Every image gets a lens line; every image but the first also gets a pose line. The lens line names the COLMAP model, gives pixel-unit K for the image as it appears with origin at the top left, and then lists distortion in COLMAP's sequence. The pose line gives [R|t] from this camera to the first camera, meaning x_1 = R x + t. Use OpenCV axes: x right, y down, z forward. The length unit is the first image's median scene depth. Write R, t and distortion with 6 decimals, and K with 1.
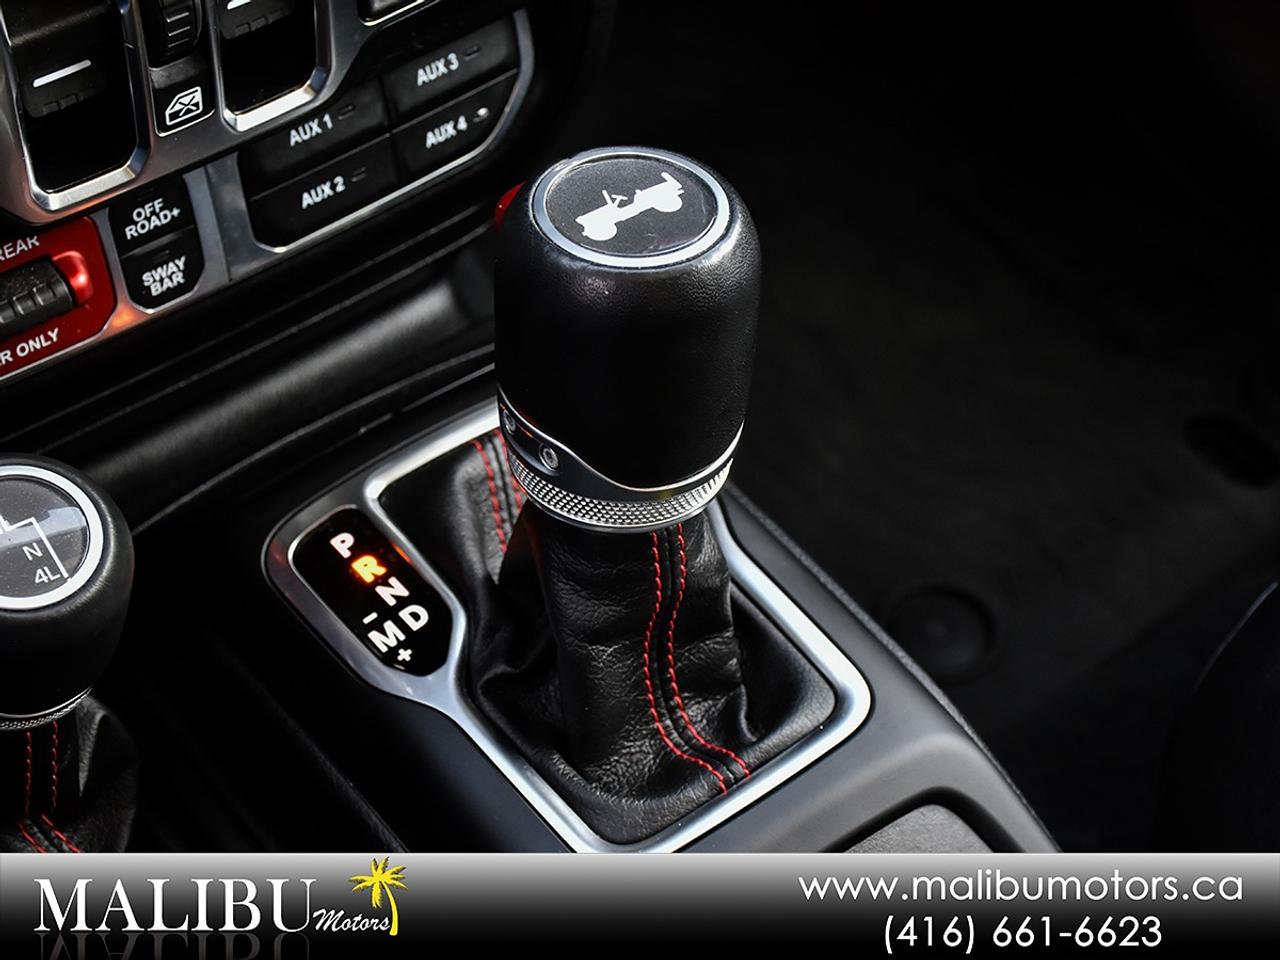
lens RADIAL K [[2279.4, 0, 639.8], [0, 2279.4, 479.4], [0, 0, 1]] dist [-0.028462, 0.000000]
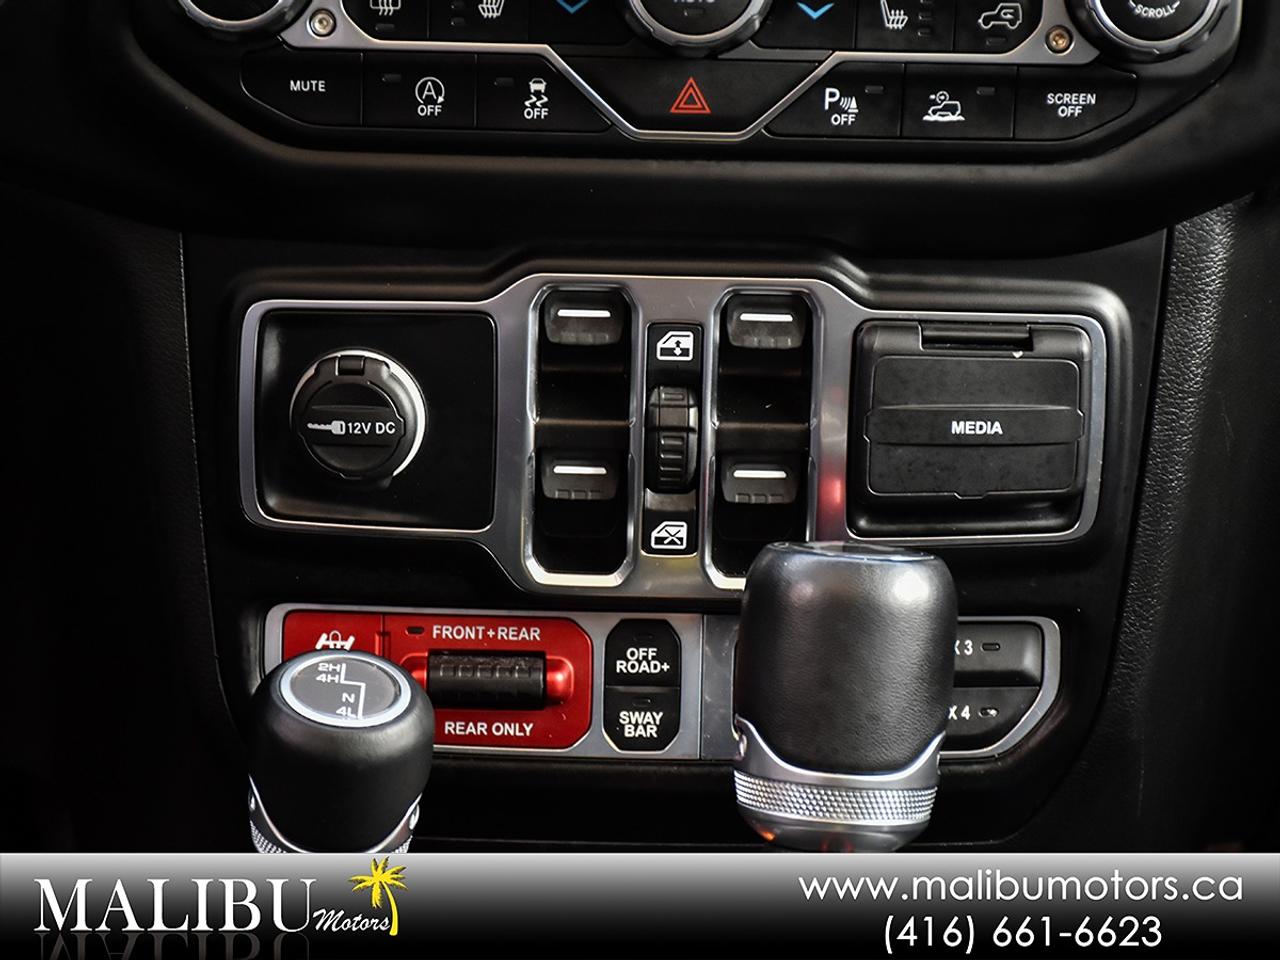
lens RADIAL K [[4482.4, 0, 640.0], [0, 4482.4, 479.9], [0, 0, 1]] dist [-0.226649, 0.000000]
pose [[0.809075, 0.150274, -0.568169, 1.050851], [-0.434024, 0.804613, -0.405243, 0.725178], [0.396258, 0.574471, 0.716214, -0.665395]]
